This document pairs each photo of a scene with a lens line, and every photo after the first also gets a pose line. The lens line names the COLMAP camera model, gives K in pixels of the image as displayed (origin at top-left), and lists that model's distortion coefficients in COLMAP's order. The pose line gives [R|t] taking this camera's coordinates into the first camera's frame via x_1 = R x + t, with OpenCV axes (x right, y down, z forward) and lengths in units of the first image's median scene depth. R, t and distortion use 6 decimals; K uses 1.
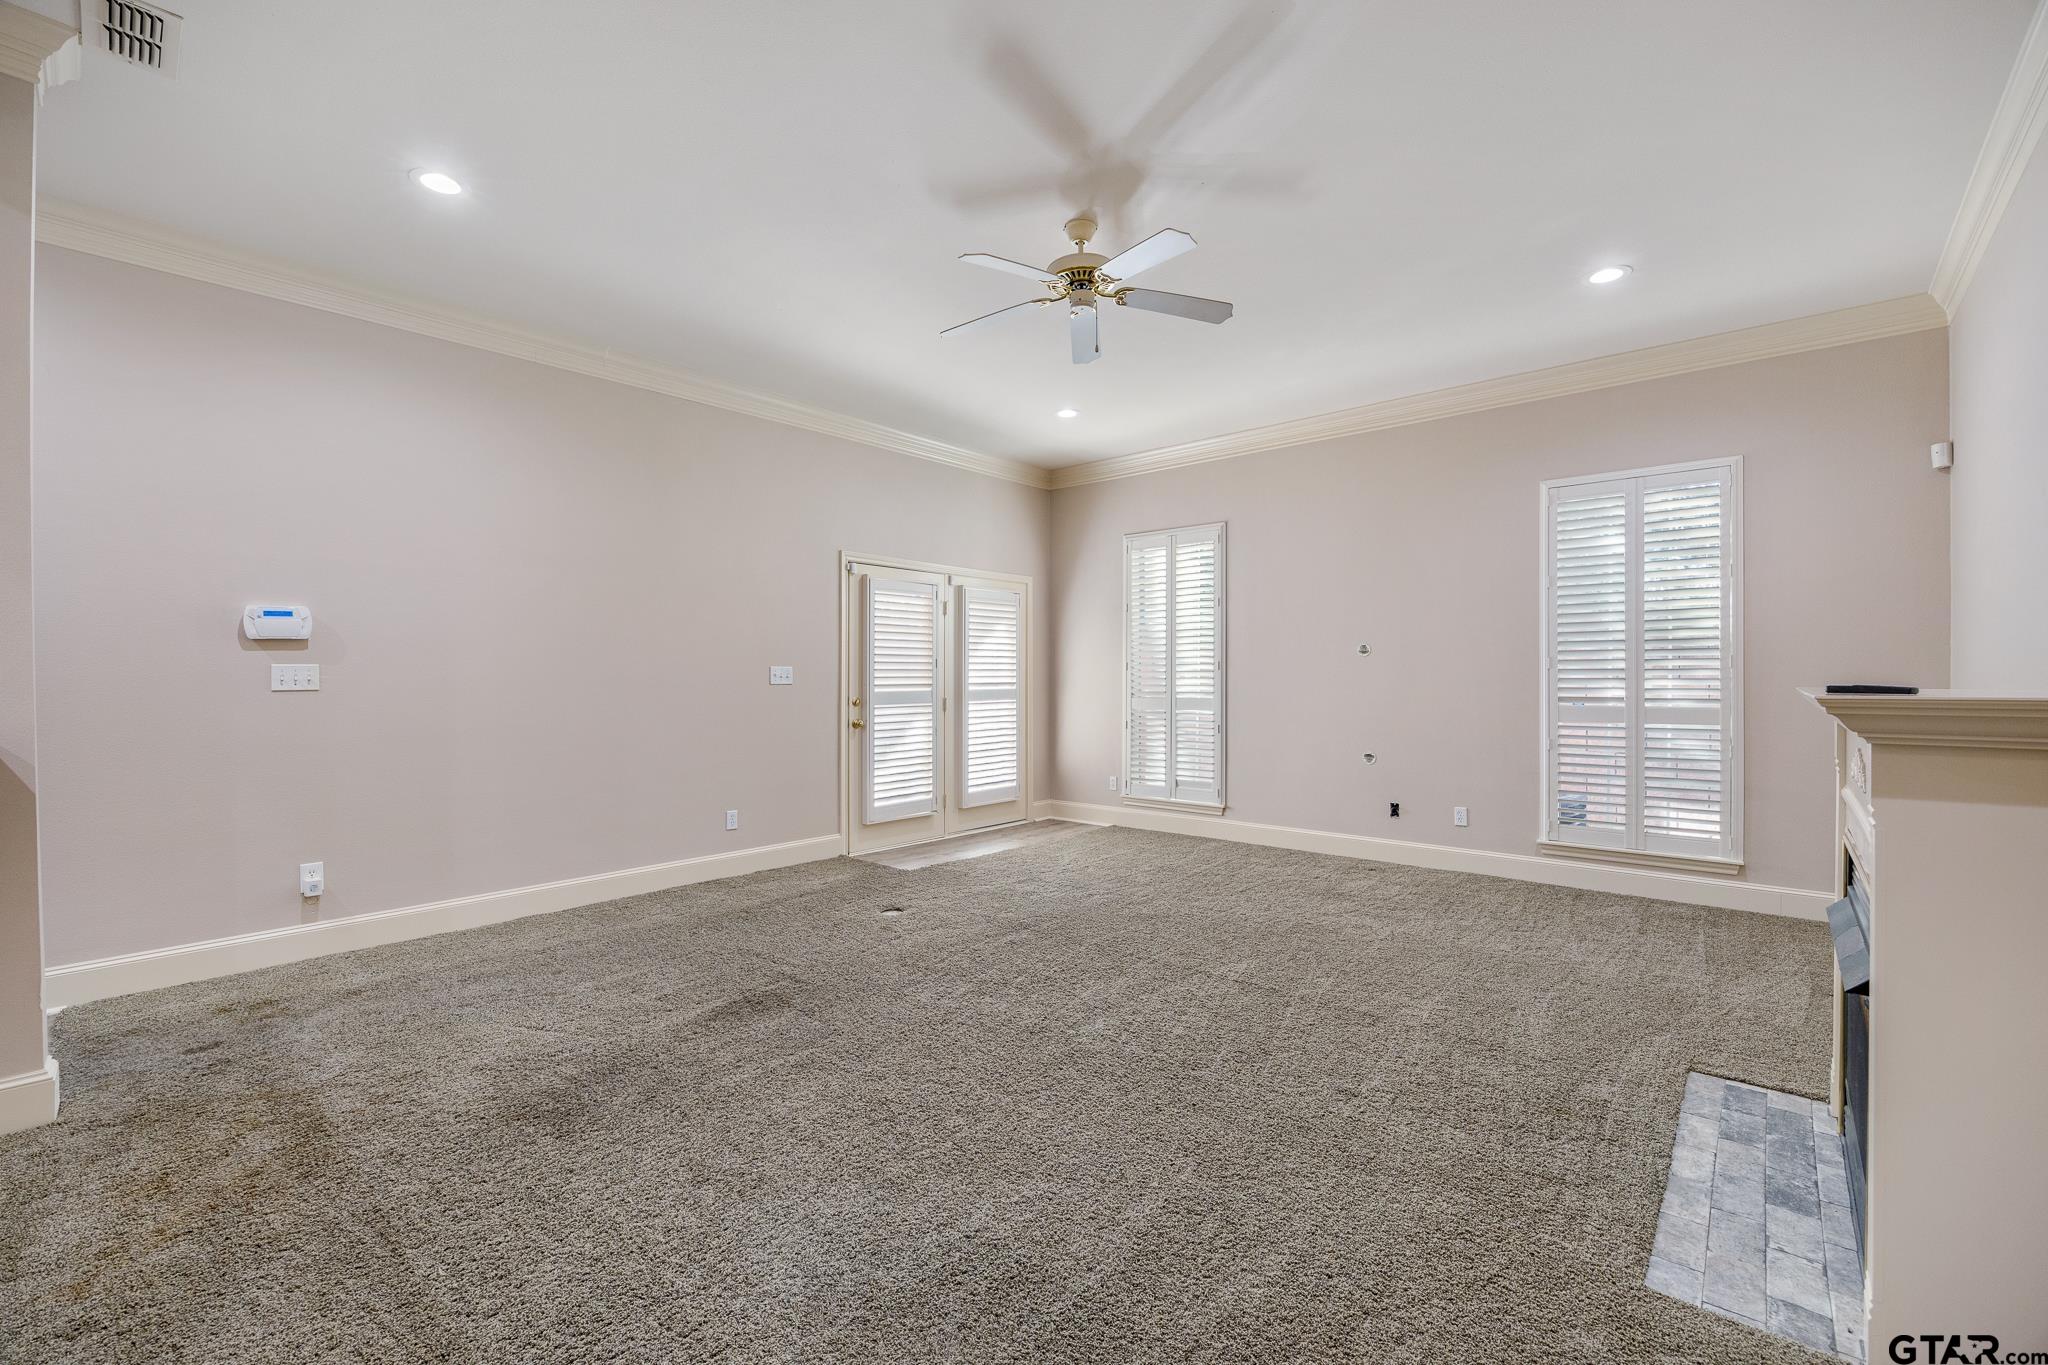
lens RADIAL K [[854.2, 0, 1028.3], [0, 854.2, 676.9], [0, 0, 1]] dist [-0.001445, -0.000186]
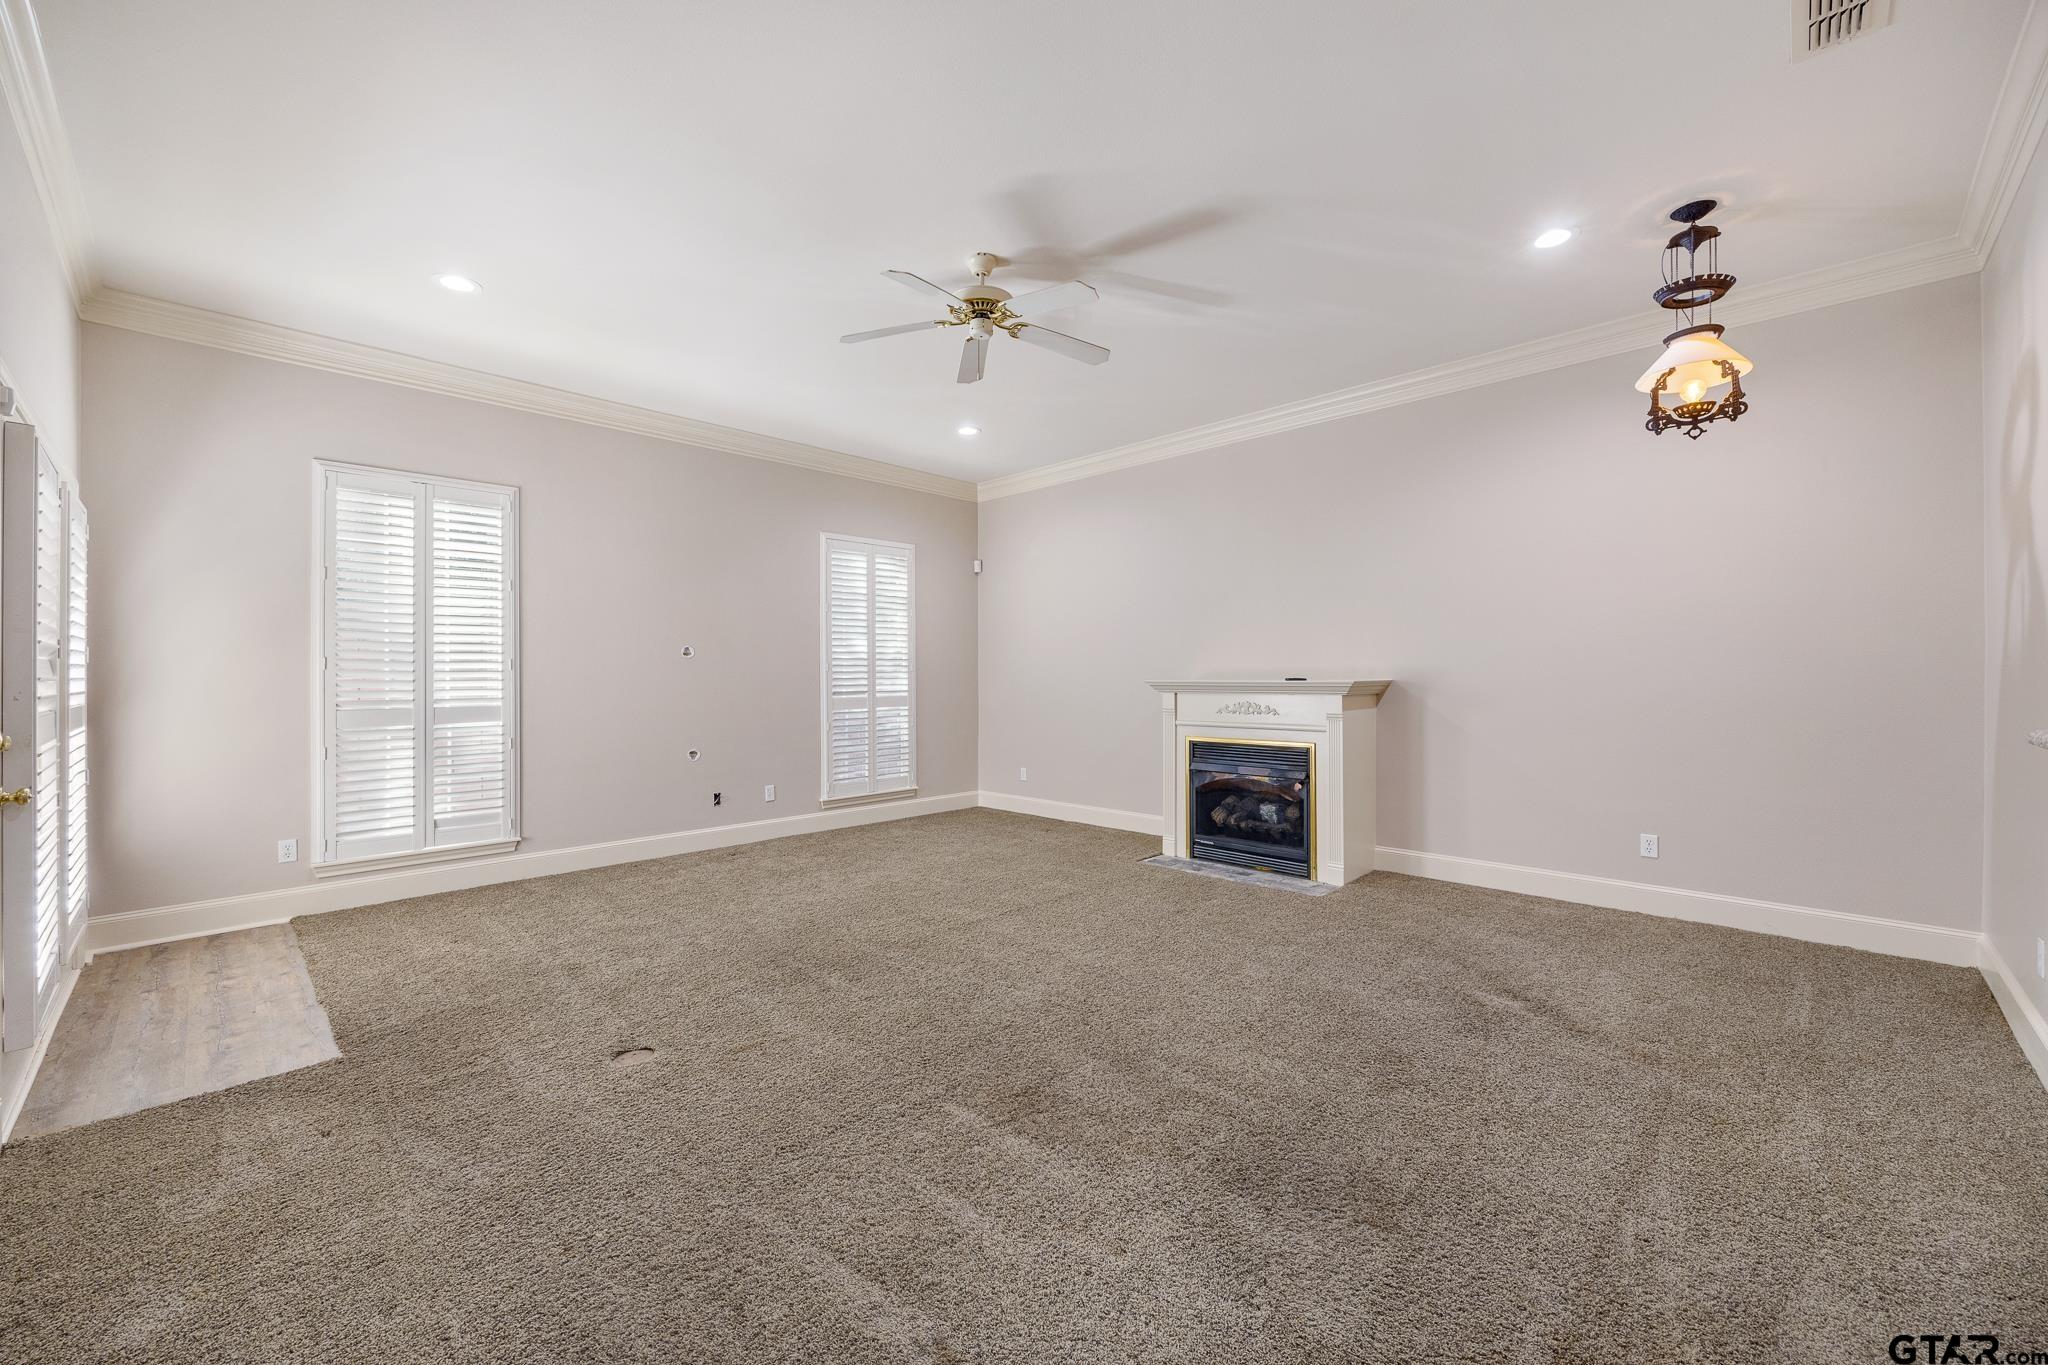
lens RADIAL K [[809.5, 0, 1024.0], [0, 809.5, 682.5], [0, 0, 1]] dist [-0.000714, 0.000099]
pose [[0.058915, -0.007346, 0.998236, -0.509624], [0.003614, 0.999968, 0.007145, -0.000084], [-0.998256, 0.003186, 0.058940, 0.475190]]
